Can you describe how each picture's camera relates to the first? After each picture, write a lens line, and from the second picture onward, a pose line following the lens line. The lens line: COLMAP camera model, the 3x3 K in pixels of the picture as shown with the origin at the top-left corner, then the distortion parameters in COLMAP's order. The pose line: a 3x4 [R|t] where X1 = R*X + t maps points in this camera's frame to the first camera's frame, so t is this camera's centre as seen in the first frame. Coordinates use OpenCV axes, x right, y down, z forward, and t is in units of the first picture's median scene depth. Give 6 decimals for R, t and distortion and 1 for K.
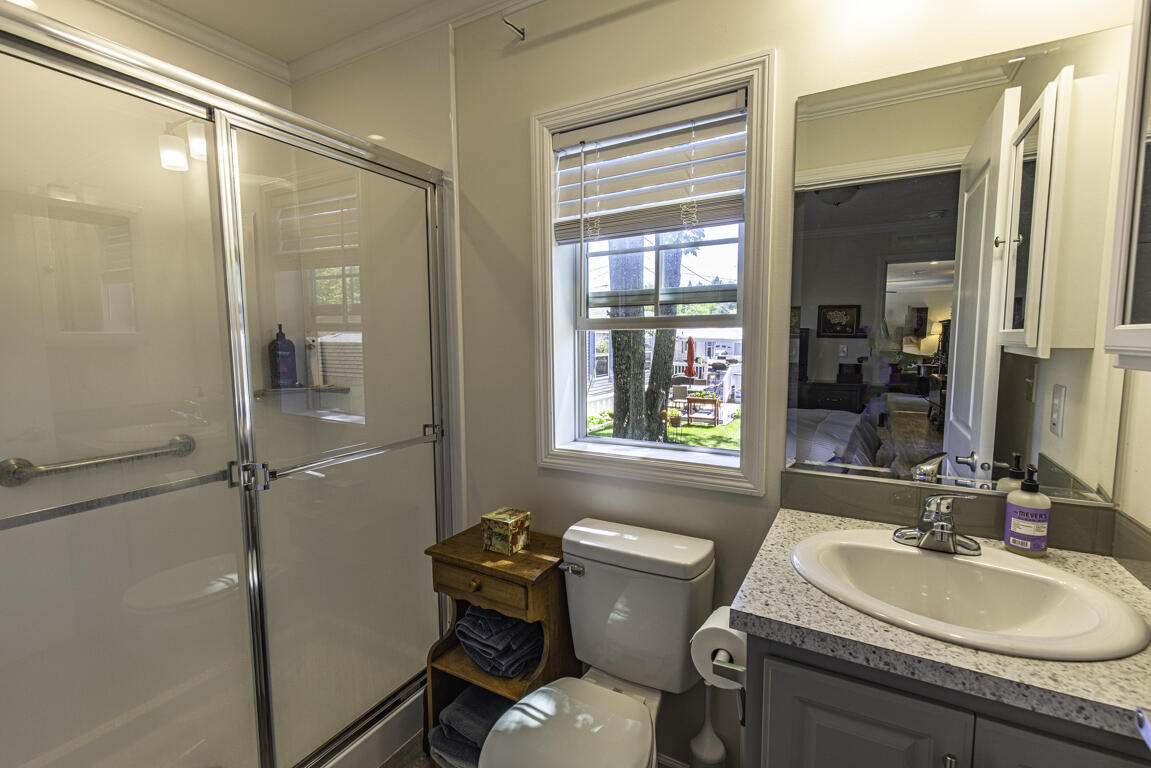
lens RADIAL K [[532.4, 0, 575.5], [0, 532.4, 384.0], [0, 0, 1]] dist [-0.000544, -0.000116]
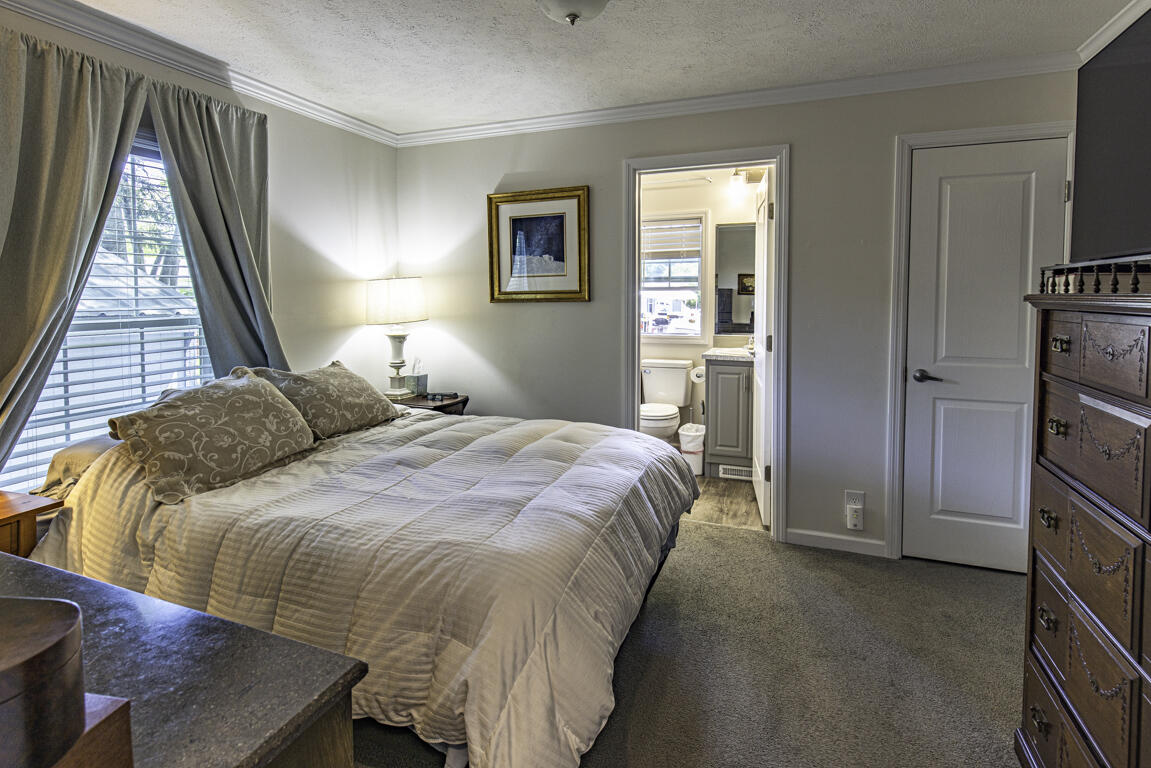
lens RADIAL K [[563.2, 0, 580.5], [0, 563.2, 304.7], [0, 0, 1]] dist [0.000689, -0.000253]
pose [[0.991696, 0.006004, 0.128463, -0.747056], [0.002625, 0.997756, -0.066902, 0.179040], [-0.128576, 0.066684, 0.989455, -2.008250]]
